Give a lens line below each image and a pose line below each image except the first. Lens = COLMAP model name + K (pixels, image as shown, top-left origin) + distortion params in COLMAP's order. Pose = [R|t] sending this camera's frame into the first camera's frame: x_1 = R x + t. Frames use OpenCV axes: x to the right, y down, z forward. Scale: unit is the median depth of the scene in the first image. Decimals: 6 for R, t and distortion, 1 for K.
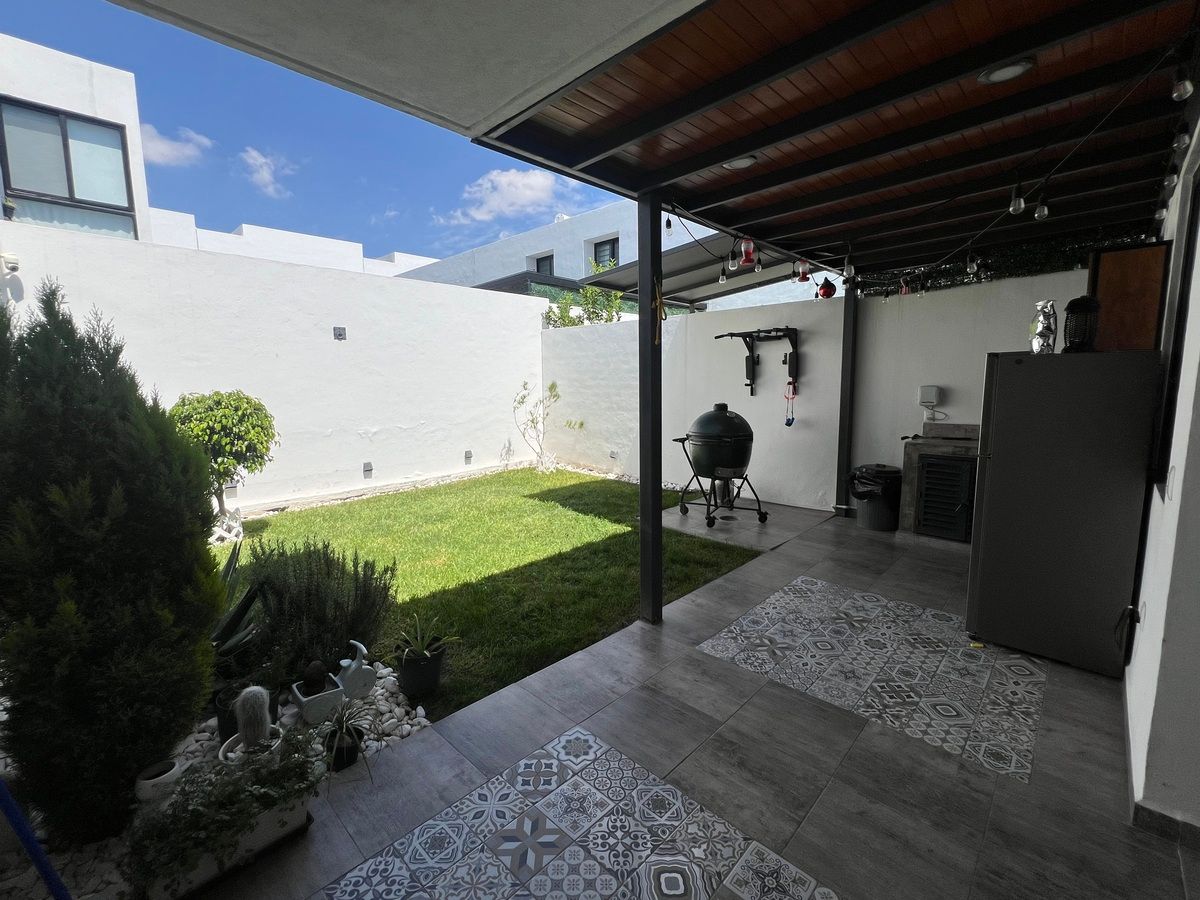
lens RADIAL K [[516.2, 0, 599.8], [0, 516.2, 443.2], [0, 0, 1]] dist [-0.001666, -0.000305]
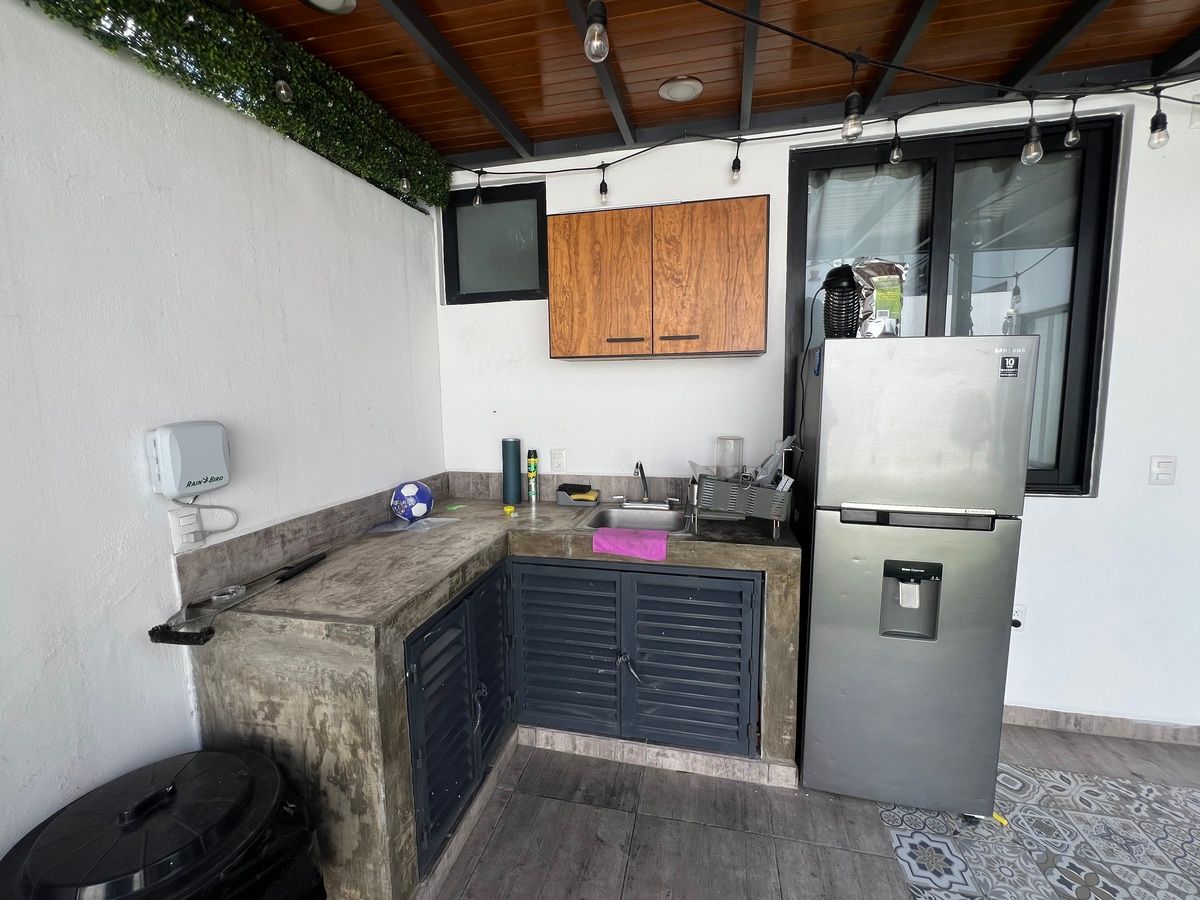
lens RADIAL K [[516.2, 0, 599.8], [0, 516.2, 443.2], [0, 0, 1]] dist [-0.001666, -0.000305]
pose [[-0.509634, -0.074905, 0.857125, 0.466065], [0.126524, 0.978848, 0.160772, -0.195638], [-0.851038, 0.190382, -0.489377, 1.569505]]
